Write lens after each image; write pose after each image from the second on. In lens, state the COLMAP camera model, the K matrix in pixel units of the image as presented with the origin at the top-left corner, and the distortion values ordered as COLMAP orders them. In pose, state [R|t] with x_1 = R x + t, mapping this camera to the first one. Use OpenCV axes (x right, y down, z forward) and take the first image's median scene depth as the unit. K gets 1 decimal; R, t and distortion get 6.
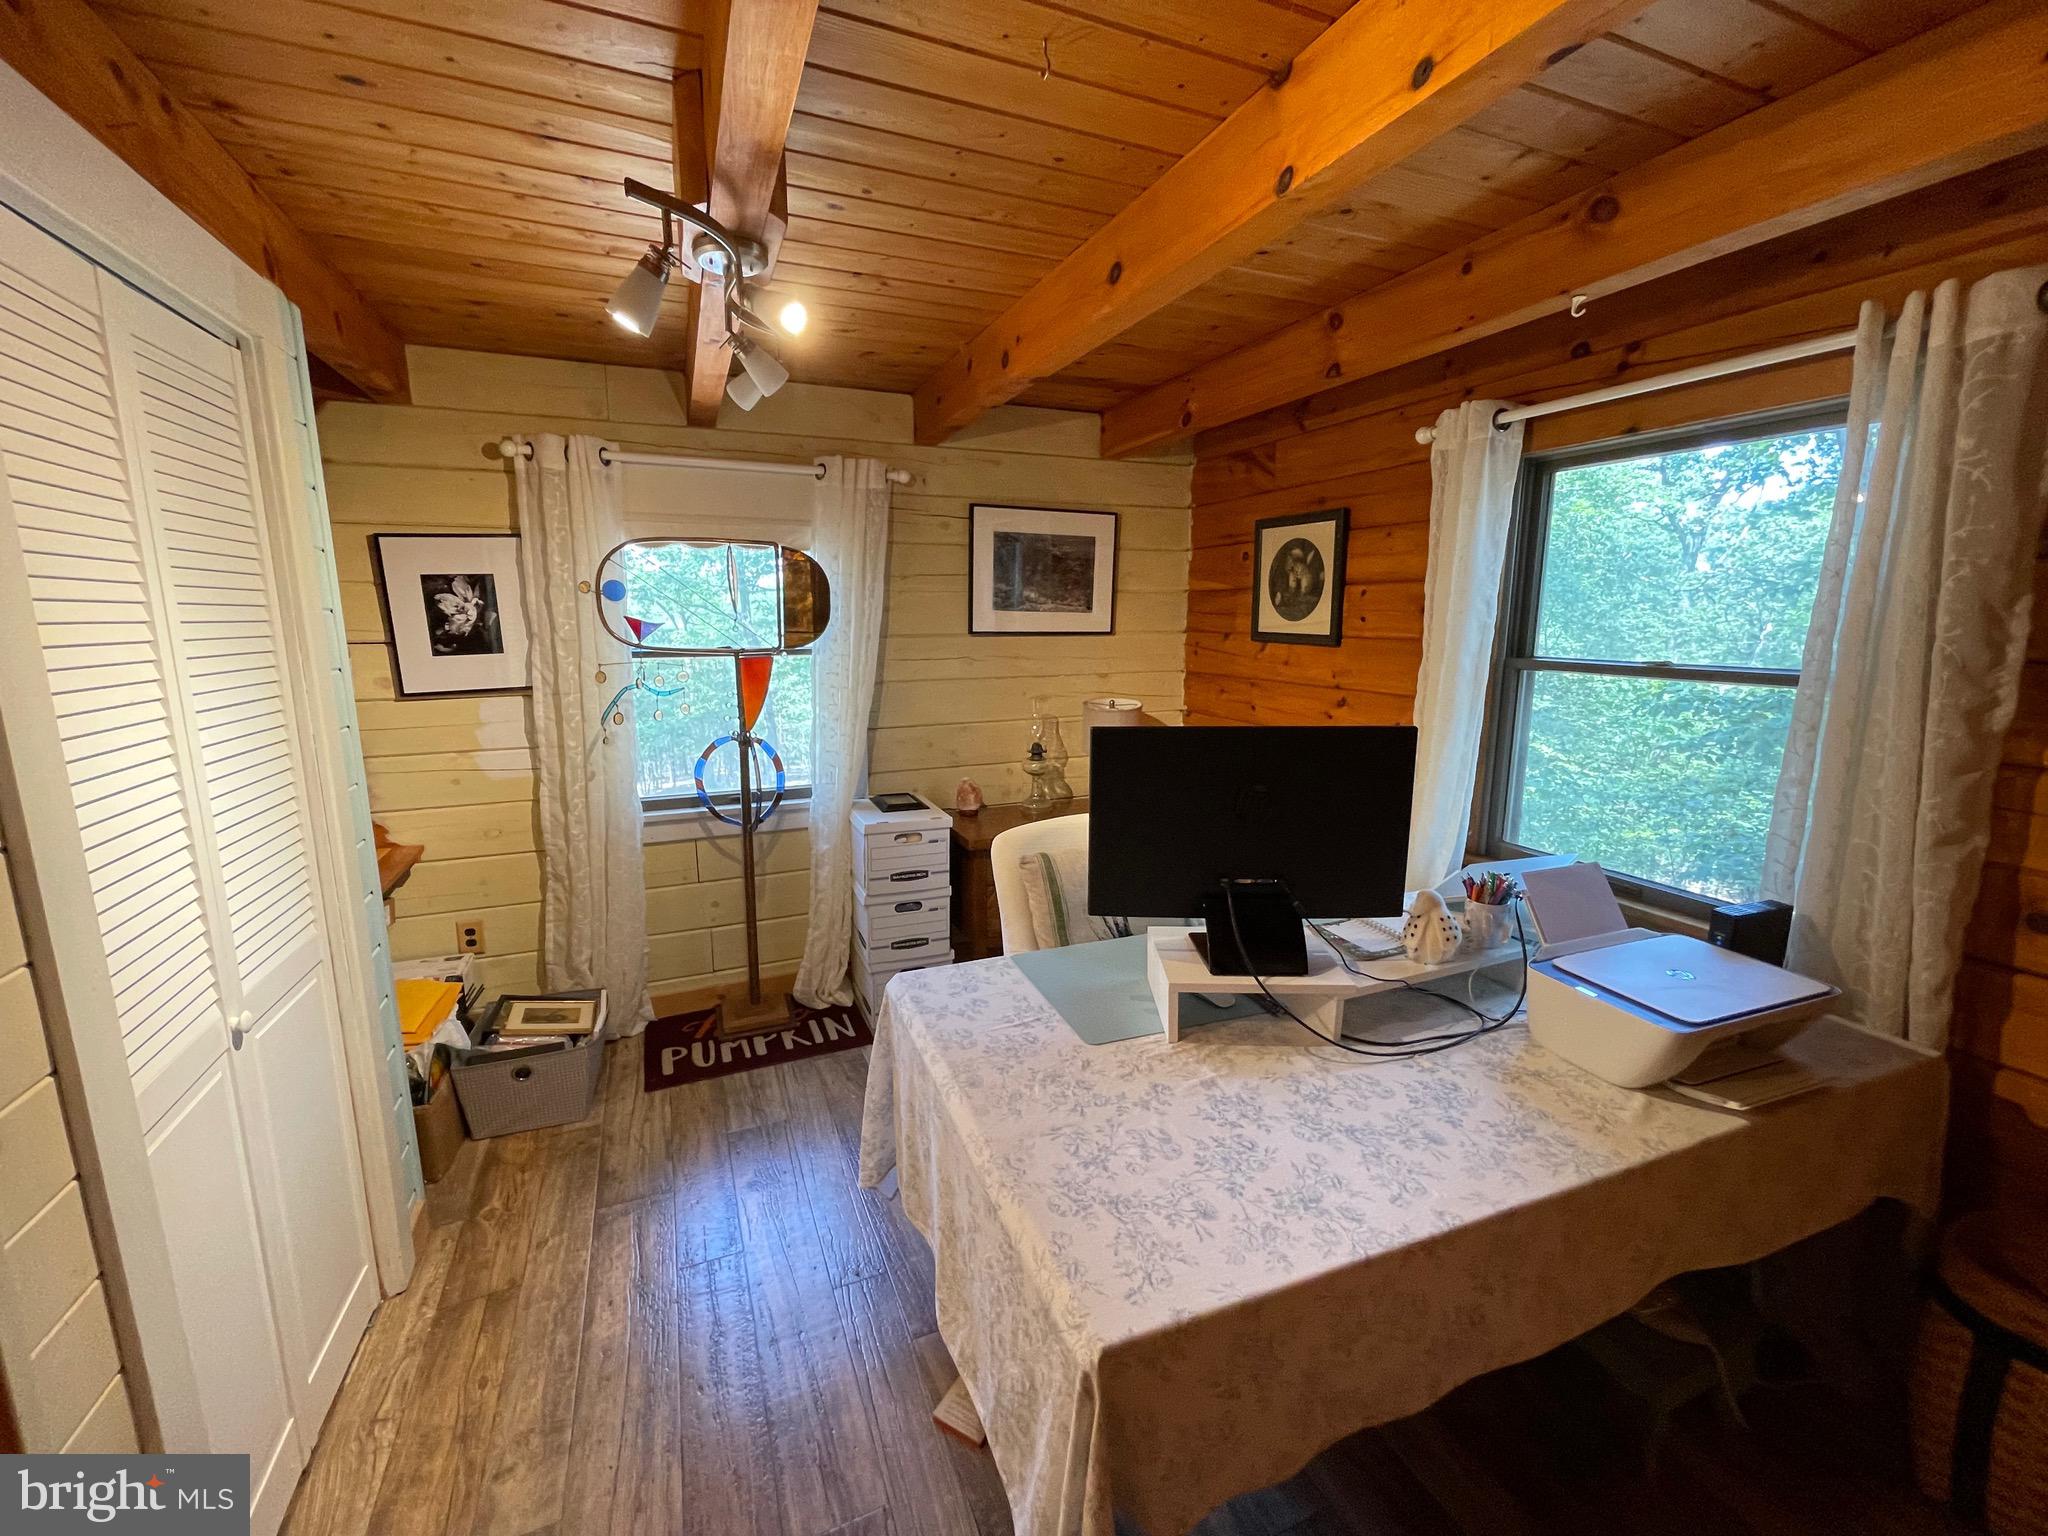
lens RADIAL K [[829.8, 0, 1013.6], [0, 829.8, 759.7], [0, 0, 1]] dist [-0.002963, 0.000252]
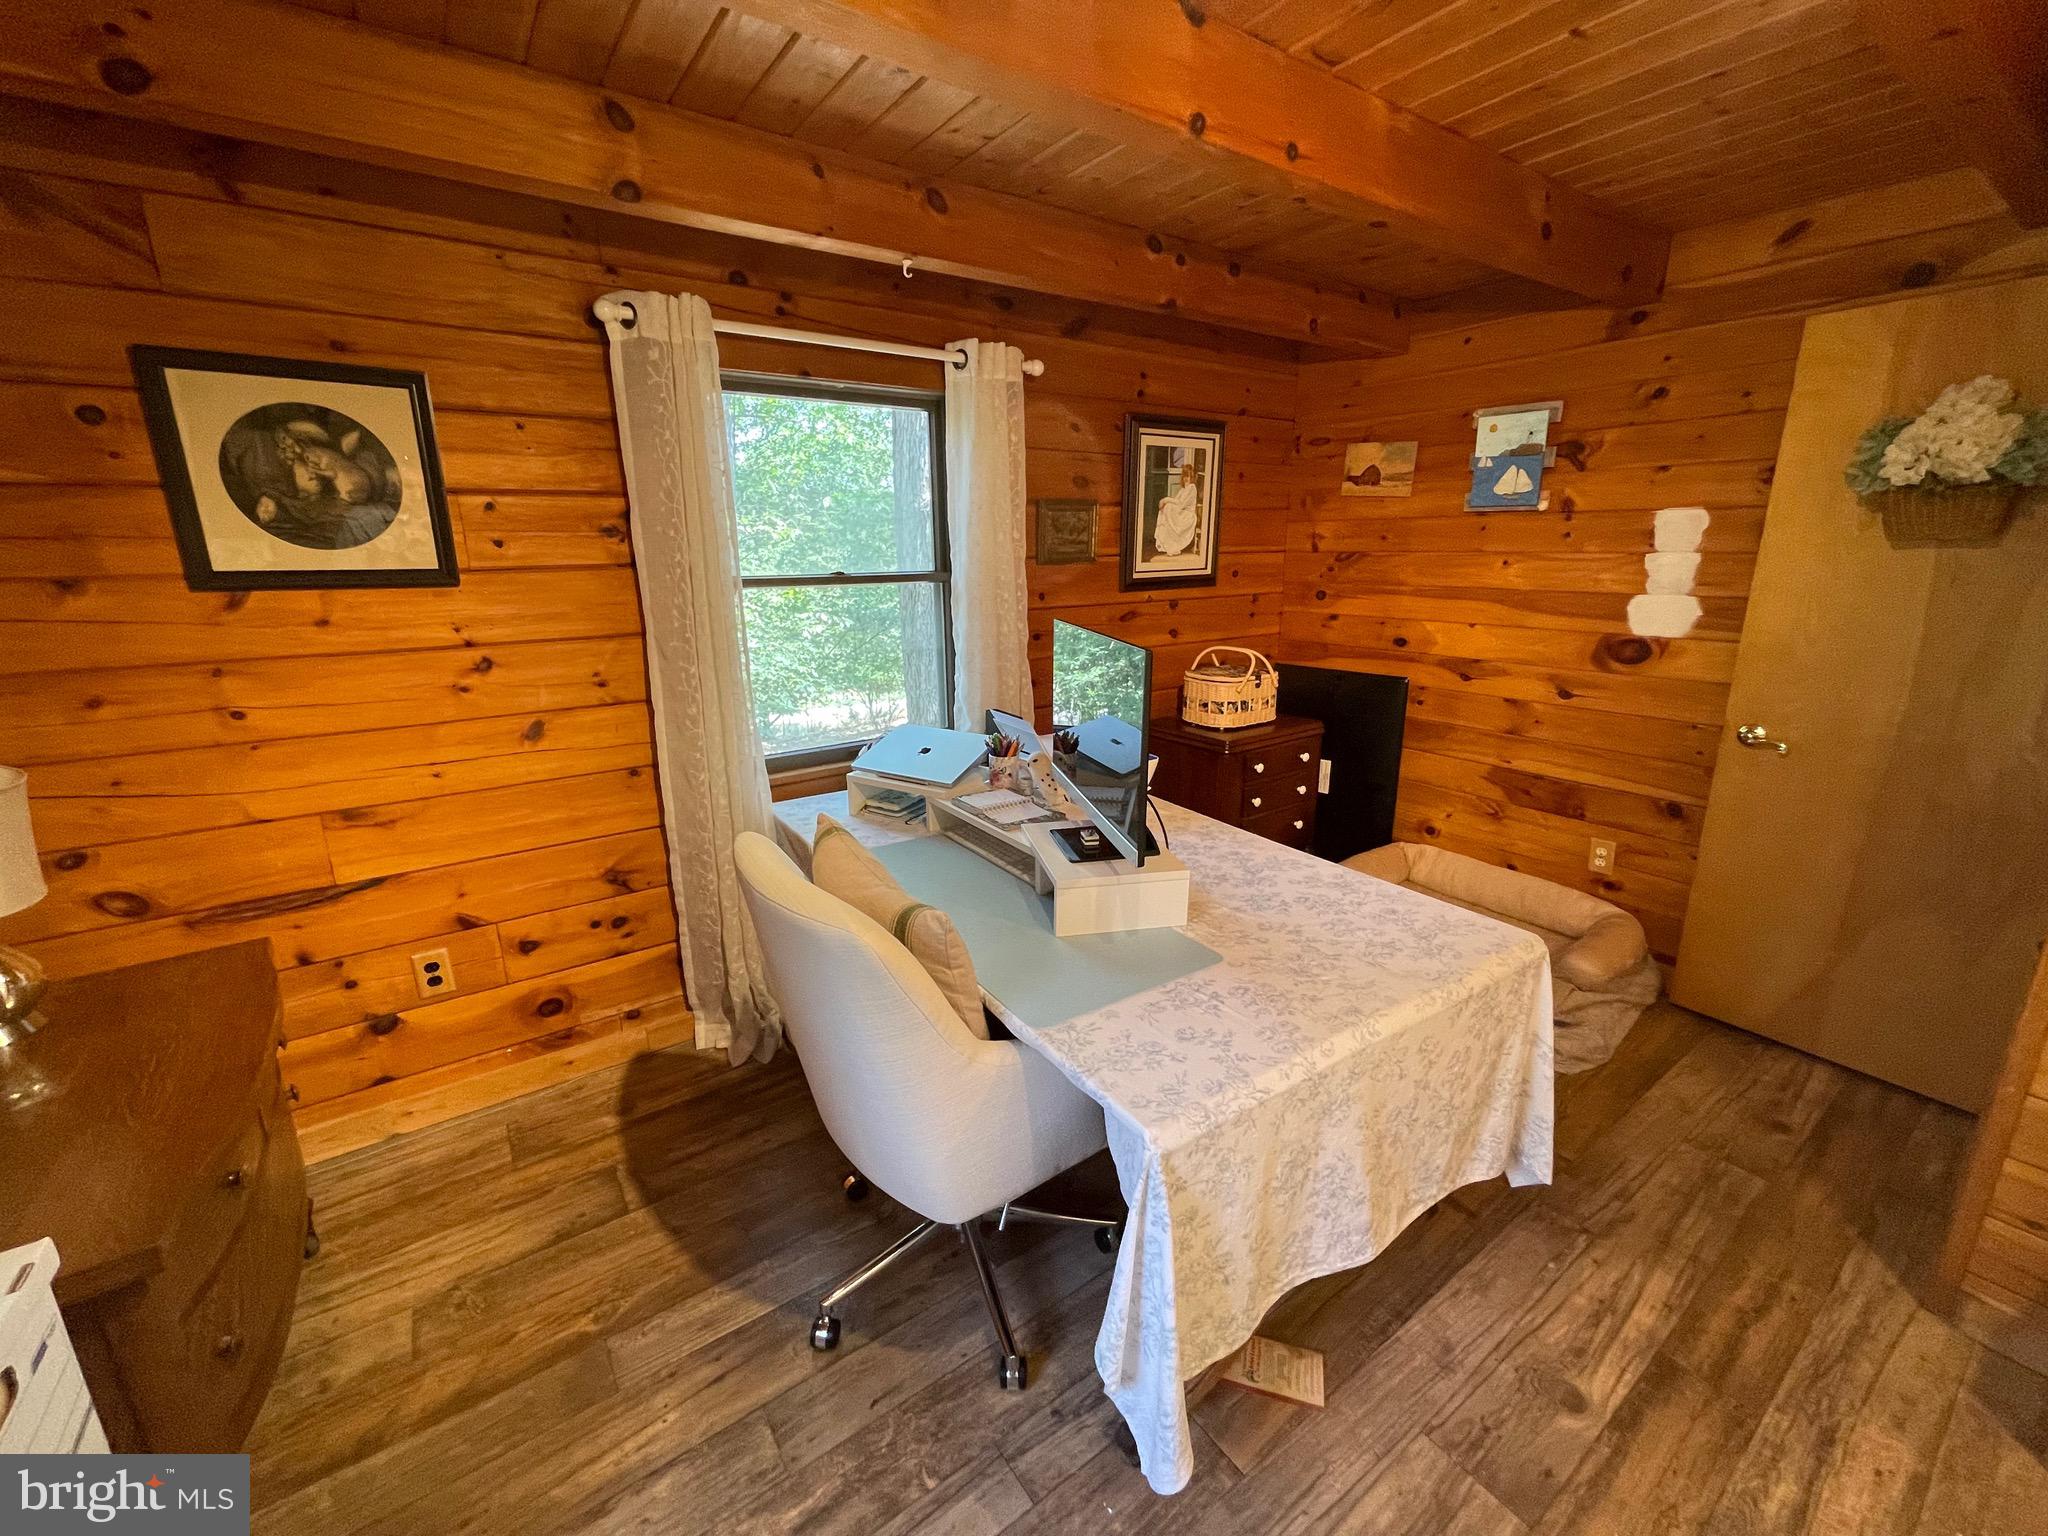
lens RADIAL K [[829.8, 0, 1013.6], [0, 829.8, 759.7], [0, 0, 1]] dist [-0.002963, 0.000252]
pose [[-0.210103, -0.243165, 0.946957, -0.382043], [0.183780, 0.941487, 0.282536, -0.108382], [-0.960251, 0.233393, -0.153121, 0.691781]]
